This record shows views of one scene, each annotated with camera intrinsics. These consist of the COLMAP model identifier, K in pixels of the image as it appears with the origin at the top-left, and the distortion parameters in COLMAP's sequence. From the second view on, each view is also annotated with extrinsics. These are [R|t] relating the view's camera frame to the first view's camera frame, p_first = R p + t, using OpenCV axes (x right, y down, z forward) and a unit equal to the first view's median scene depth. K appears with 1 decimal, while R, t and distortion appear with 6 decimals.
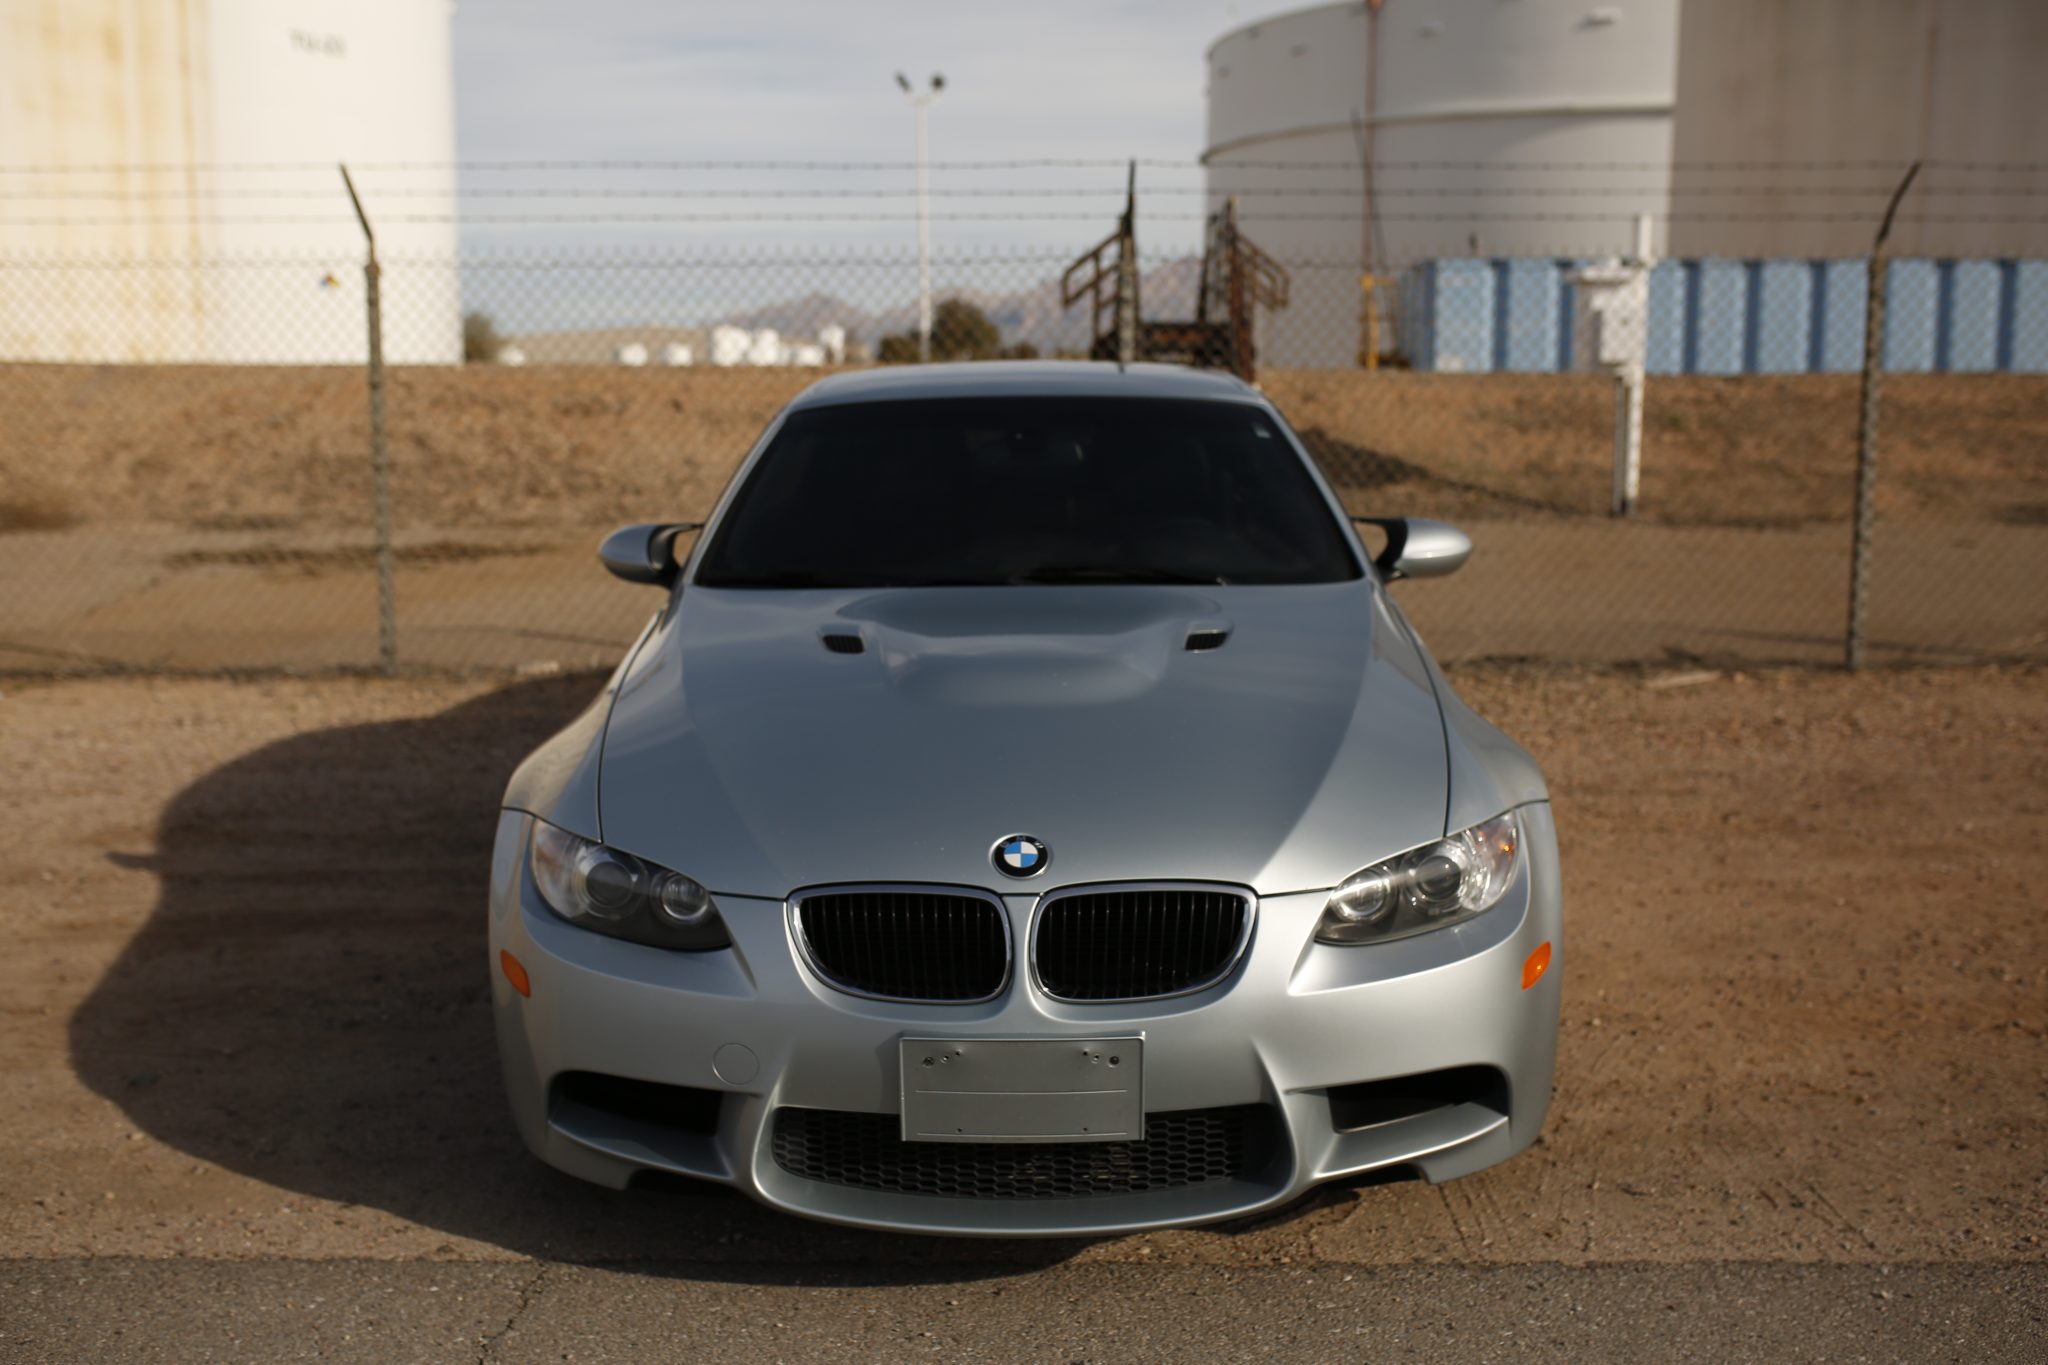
lens RADIAL K [[1937.2, 0, 1025.9], [0, 1937.2, 708.2], [0, 0, 1]] dist [-0.028333, 0.000000]
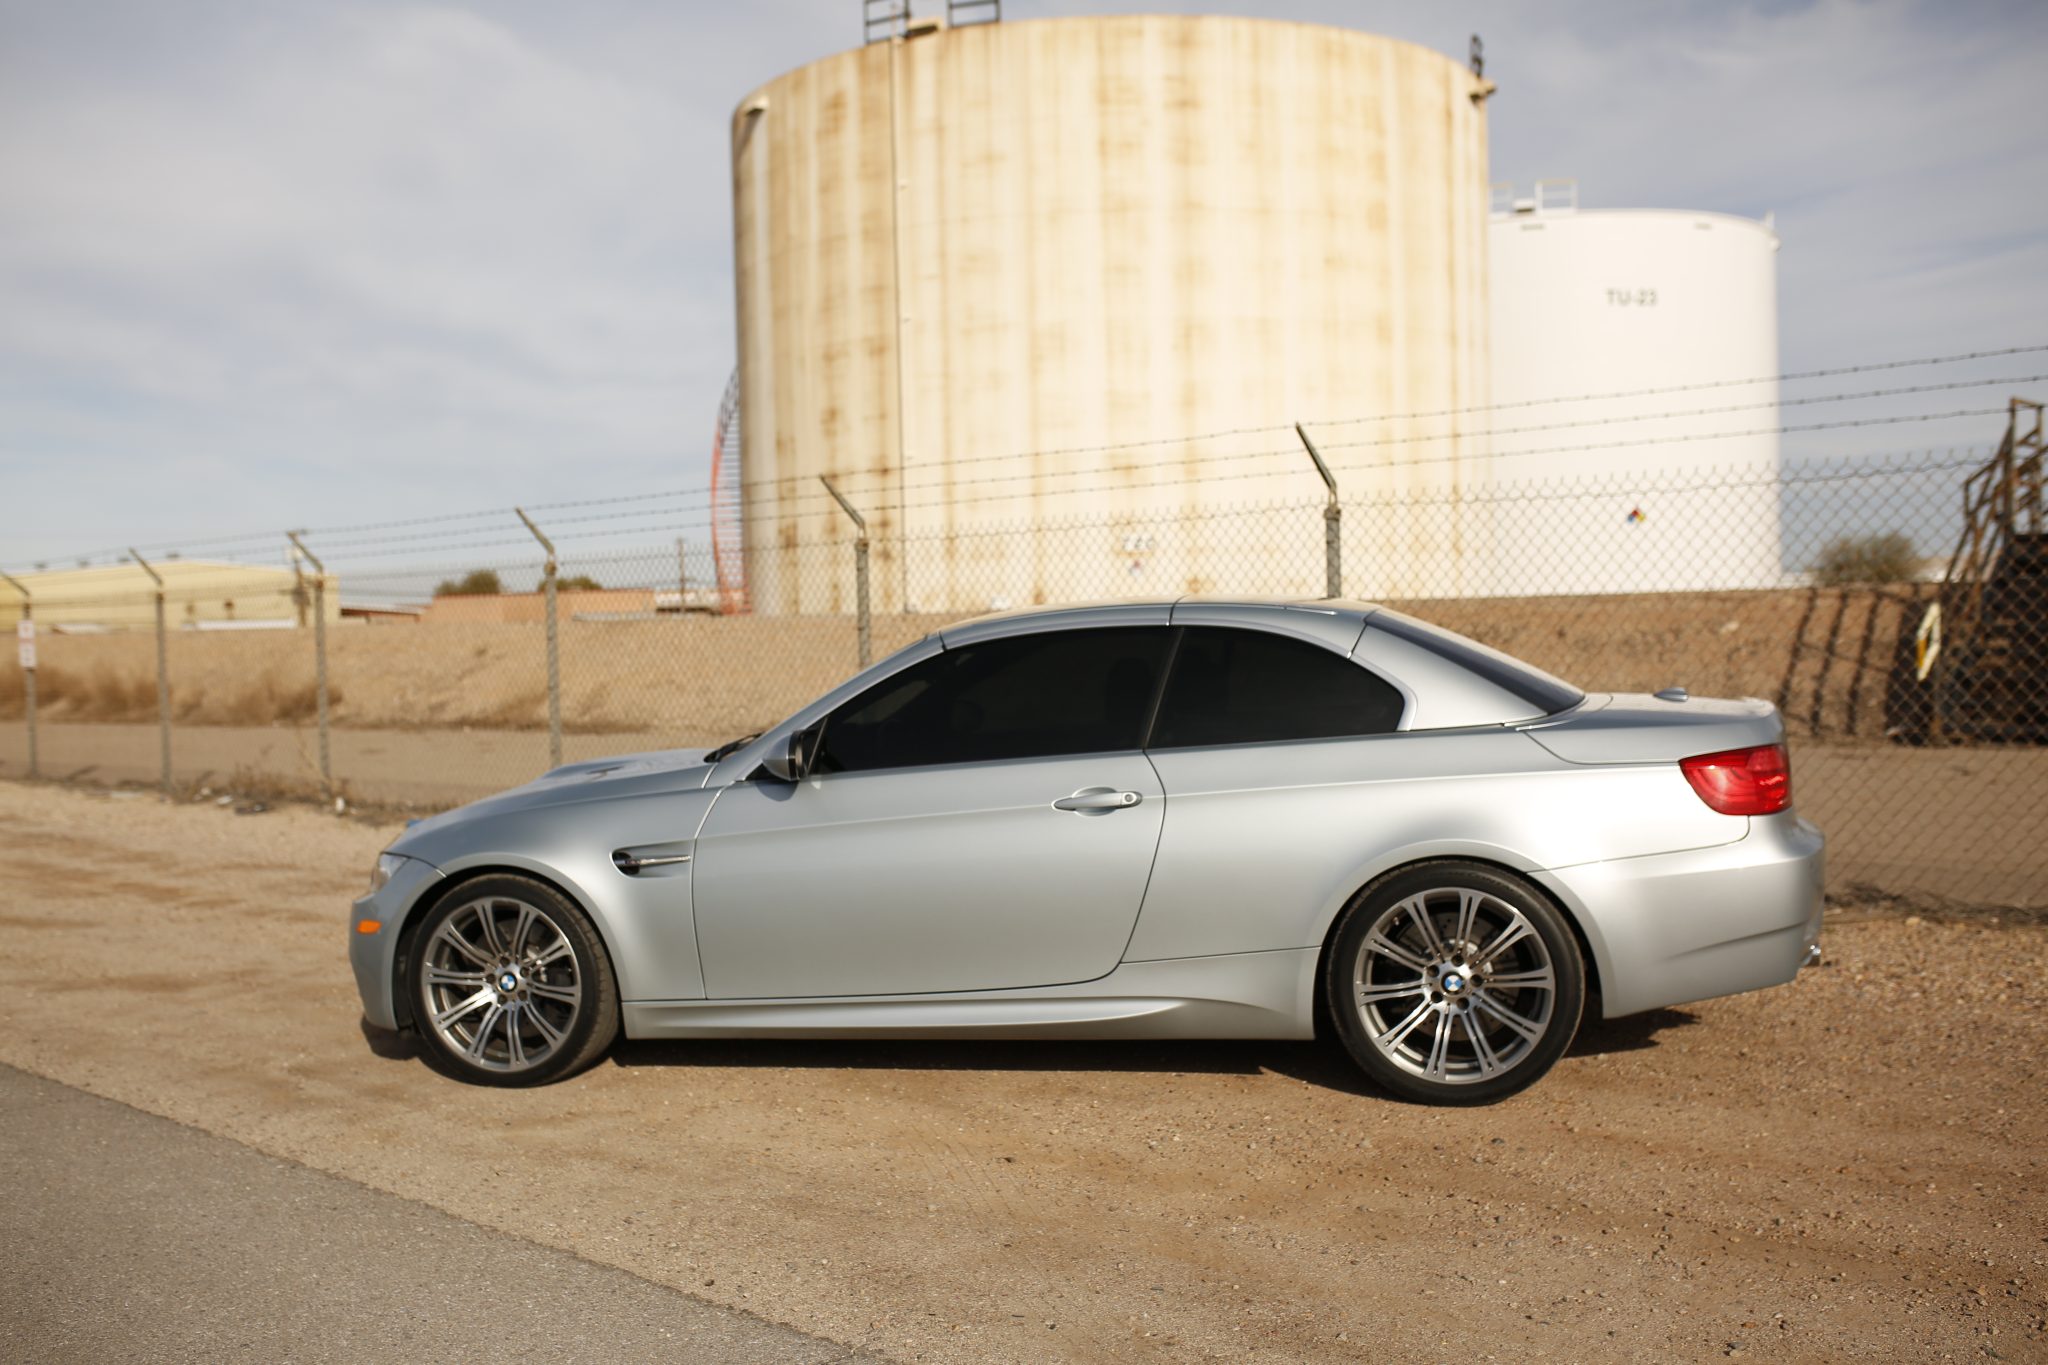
lens RADIAL K [[1937.2, 0, 1029.7], [0, 1937.2, 688.2], [0, 0, 1]] dist [-0.028333, 0.000000]
pose [[0.751657, 0.000676, -0.659554, 0.664311], [-0.083446, 0.992061, -0.094081, -0.004784], [0.654254, 0.125754, 0.745746, 0.050558]]
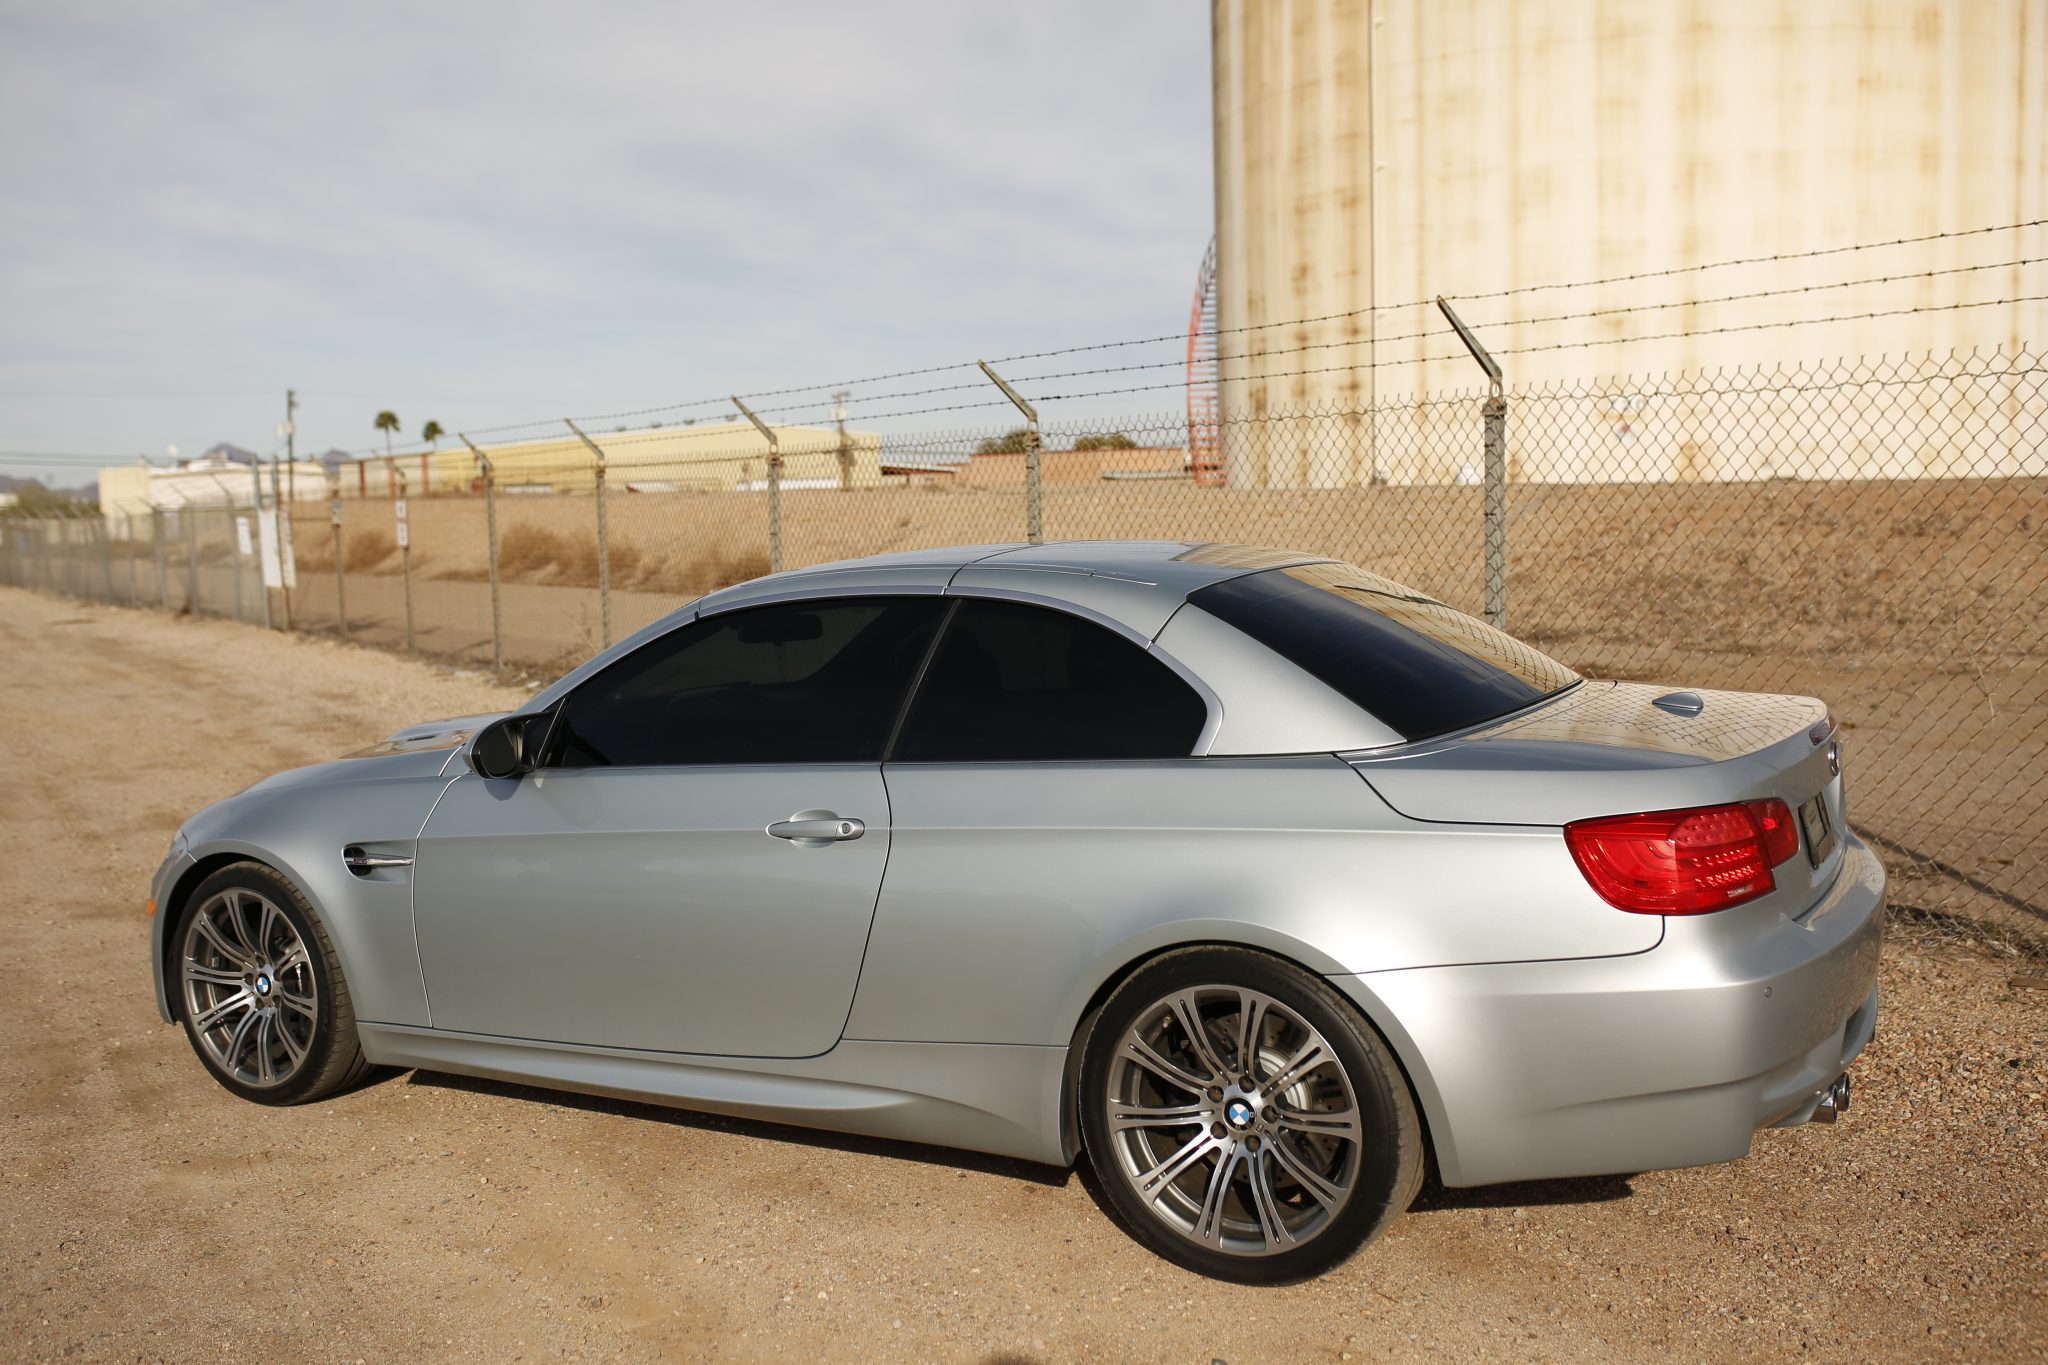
lens RADIAL K [[1937.2, 0, 1029.3], [0, 1937.2, 680.5], [0, 0, 1]] dist [-0.028333, 0.000000]
pose [[0.538659, 0.066430, -0.839901, 0.699526], [-0.116995, 0.993126, 0.003516, -0.079258], [0.834361, 0.096370, 0.542729, 0.338662]]
